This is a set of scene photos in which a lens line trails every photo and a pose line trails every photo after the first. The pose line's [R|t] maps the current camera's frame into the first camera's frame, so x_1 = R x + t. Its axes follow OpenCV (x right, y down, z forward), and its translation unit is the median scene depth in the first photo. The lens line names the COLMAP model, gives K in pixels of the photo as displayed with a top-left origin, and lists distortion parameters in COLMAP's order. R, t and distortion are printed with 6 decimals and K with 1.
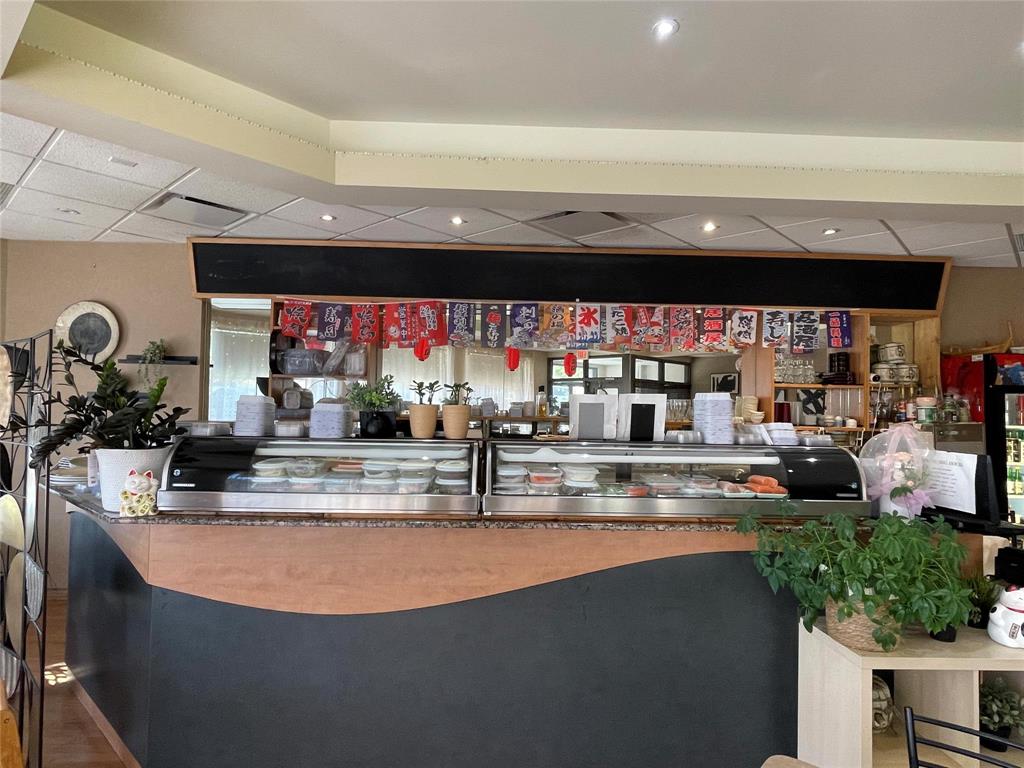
lens RADIAL K [[581.6, 0, 460.1], [0, 581.6, 384.9], [0, 0, 1]] dist [0.016004, -0.050071]
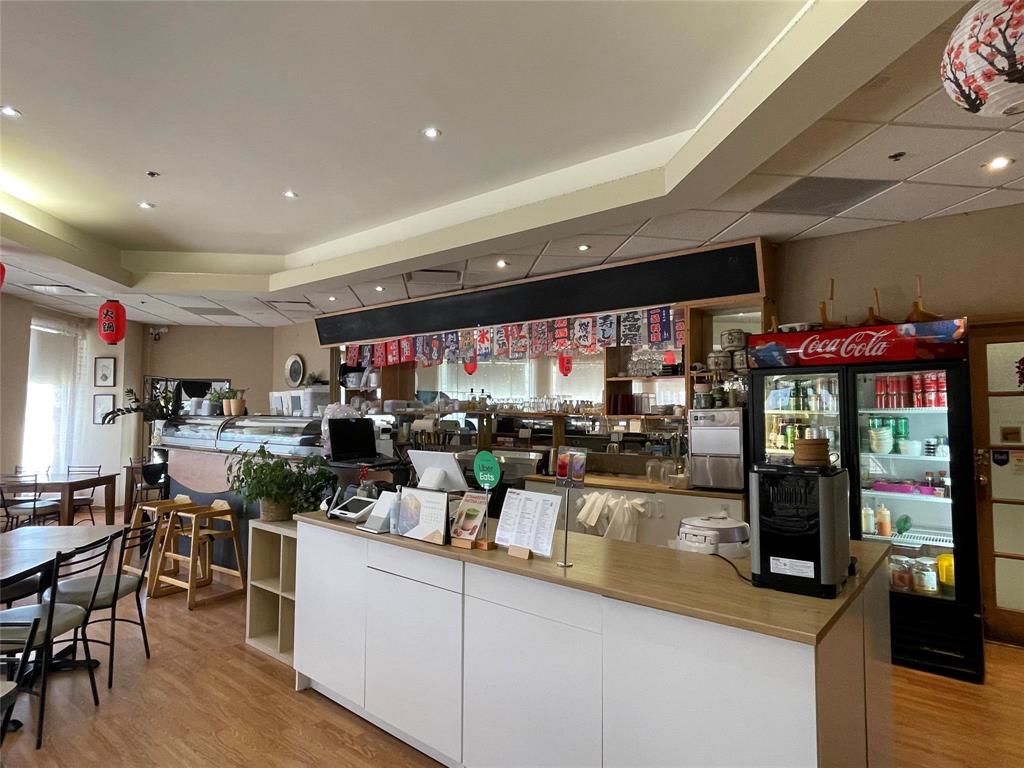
lens RADIAL K [[574.0, 0, 499.0], [0, 574.0, 383.6], [0, 0, 1]] dist [-0.002604, 0.000043]
pose [[0.767065, -0.048005, -0.639771, 1.104727], [0.037785, 0.998846, -0.029645, 0.034772], [0.640456, -0.001434, 0.767994, -0.014054]]
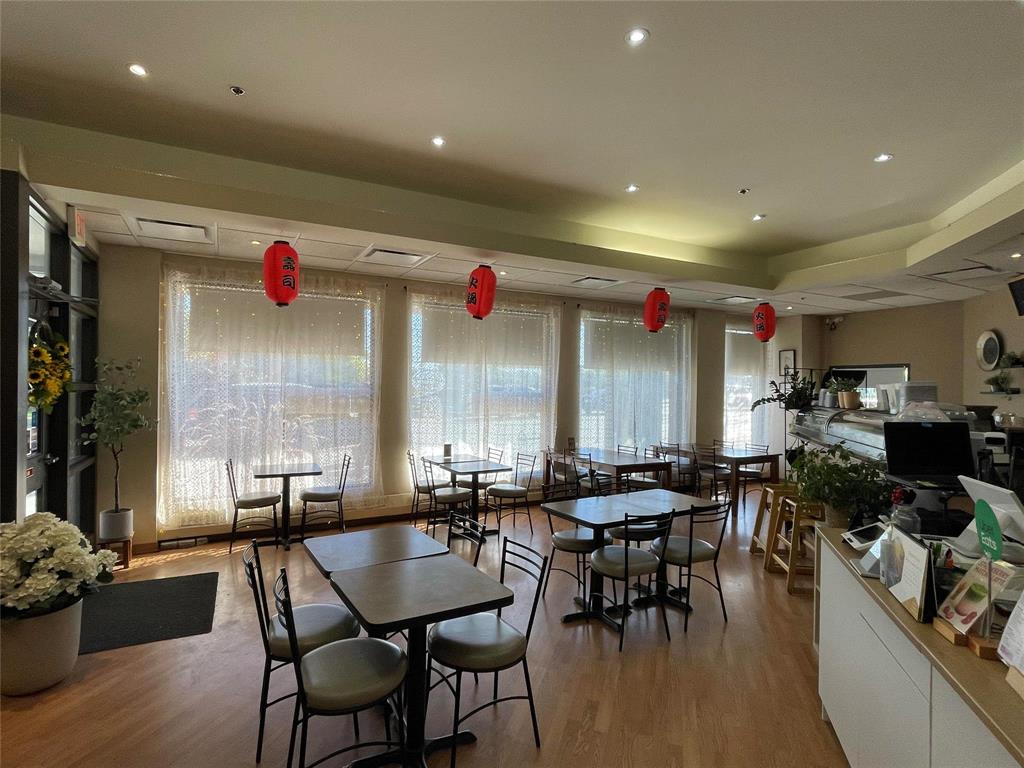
lens RADIAL K [[535.4, 0, 512.0], [0, 535.4, 384.0], [0, 0, 1]] dist [-0.000511, 0.000333]
pose [[-0.297458, -0.027770, -0.954331, 1.130737], [0.028757, 0.998863, -0.038030, 0.018689], [0.954302, -0.038756, -0.296321, 0.208922]]
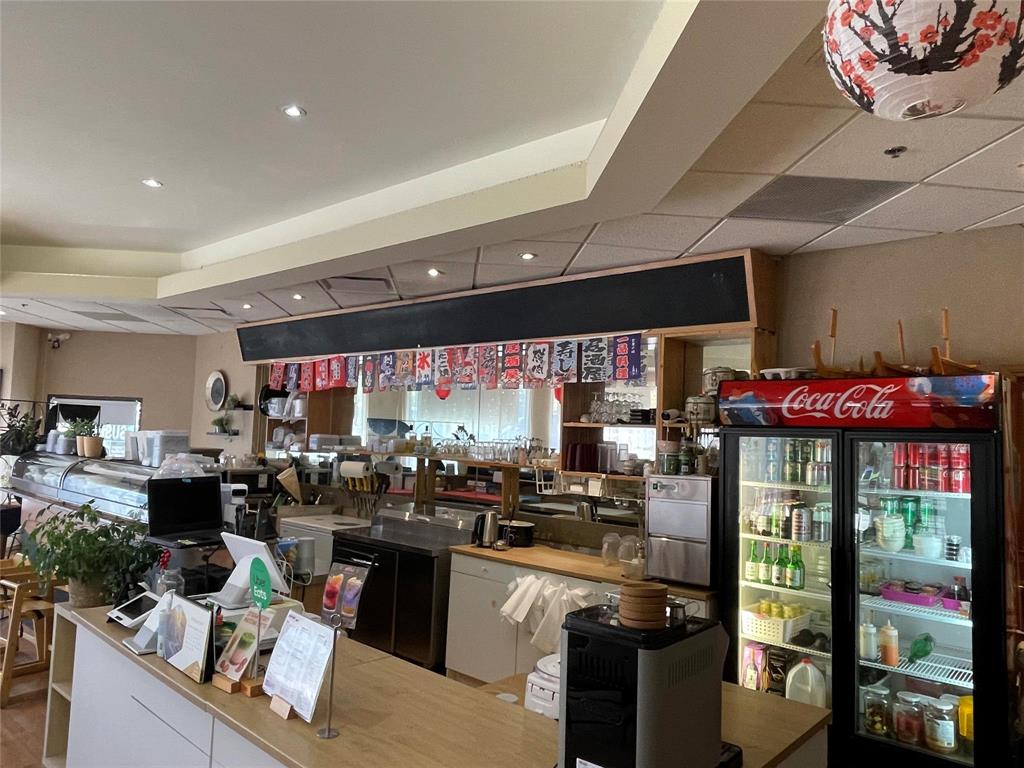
lens RADIAL K [[698.4, 0, 493.4], [0, 698.4, 387.7], [0, 0, 1]] dist [-0.000603, -0.003793]
pose [[0.736211, -0.035761, -0.675806, 1.186846], [0.008153, 0.998999, -0.043981, -0.009370], [0.676703, 0.026870, 0.735766, 0.136249]]
